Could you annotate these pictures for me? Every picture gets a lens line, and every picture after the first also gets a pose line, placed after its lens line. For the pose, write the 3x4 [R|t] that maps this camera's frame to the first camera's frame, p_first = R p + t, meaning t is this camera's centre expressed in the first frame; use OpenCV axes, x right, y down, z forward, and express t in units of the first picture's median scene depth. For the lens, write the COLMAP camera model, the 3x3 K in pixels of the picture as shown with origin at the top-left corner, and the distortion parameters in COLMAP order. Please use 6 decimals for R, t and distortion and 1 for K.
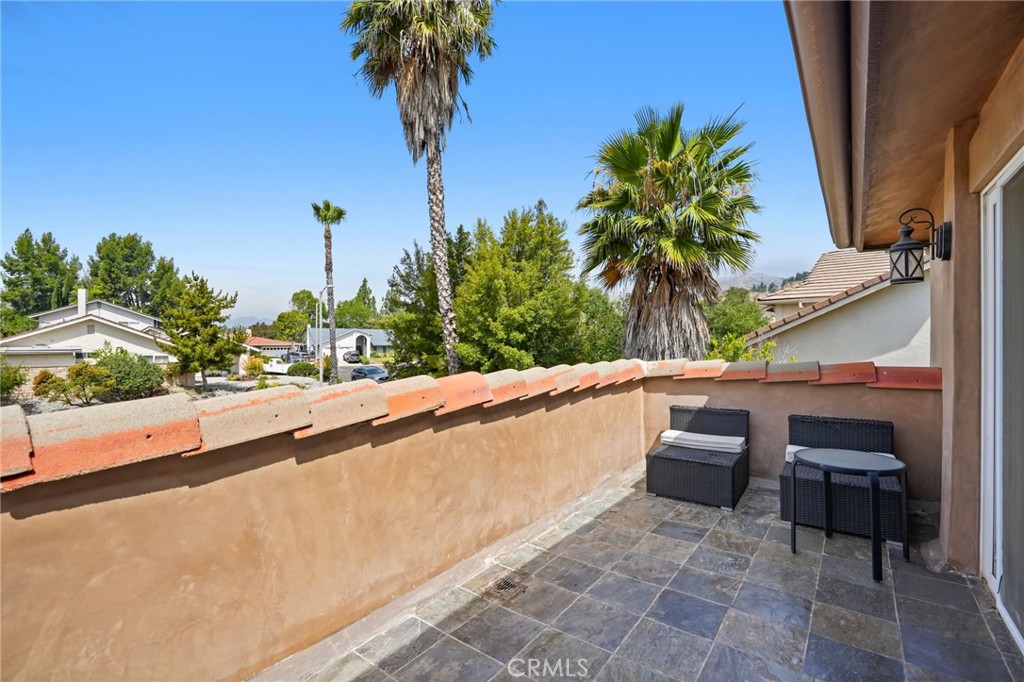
lens RADIAL K [[468.3, 0, 510.2], [0, 468.3, 342.6], [0, 0, 1]] dist [-0.002616, 0.000002]
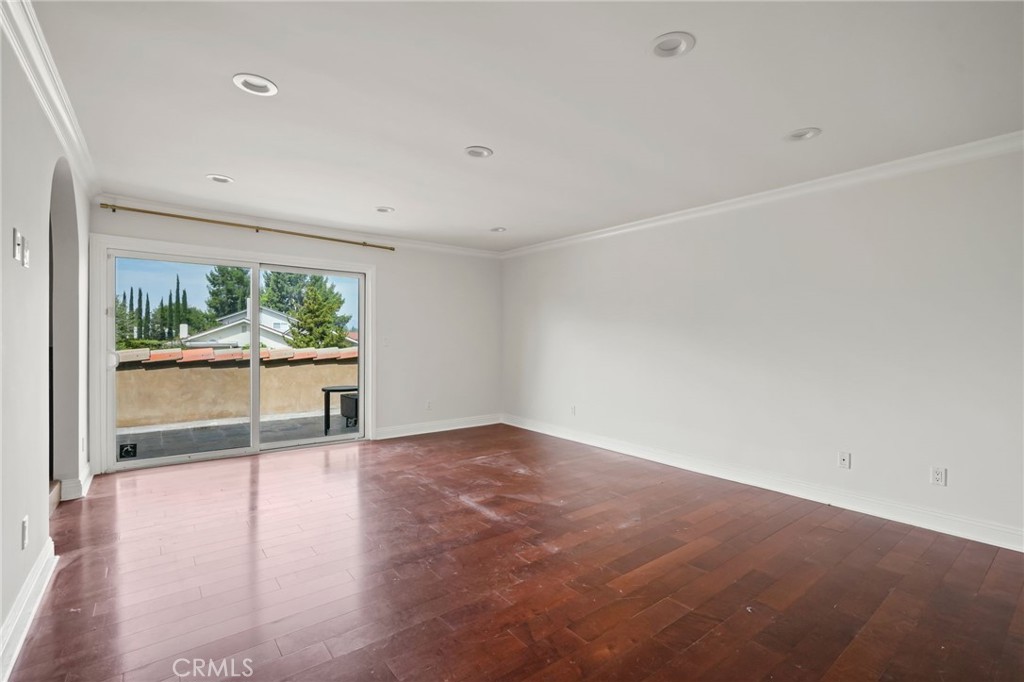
lens RADIAL K [[468.3, 0, 510.2], [0, 468.3, 342.6], [0, 0, 1]] dist [-0.002616, 0.000002]
pose [[0.963414, 0.005252, -0.267968, 0.198838], [-0.004321, 0.999982, 0.004064, 0.001419], [0.267984, -0.002757, 0.963419, -0.091471]]
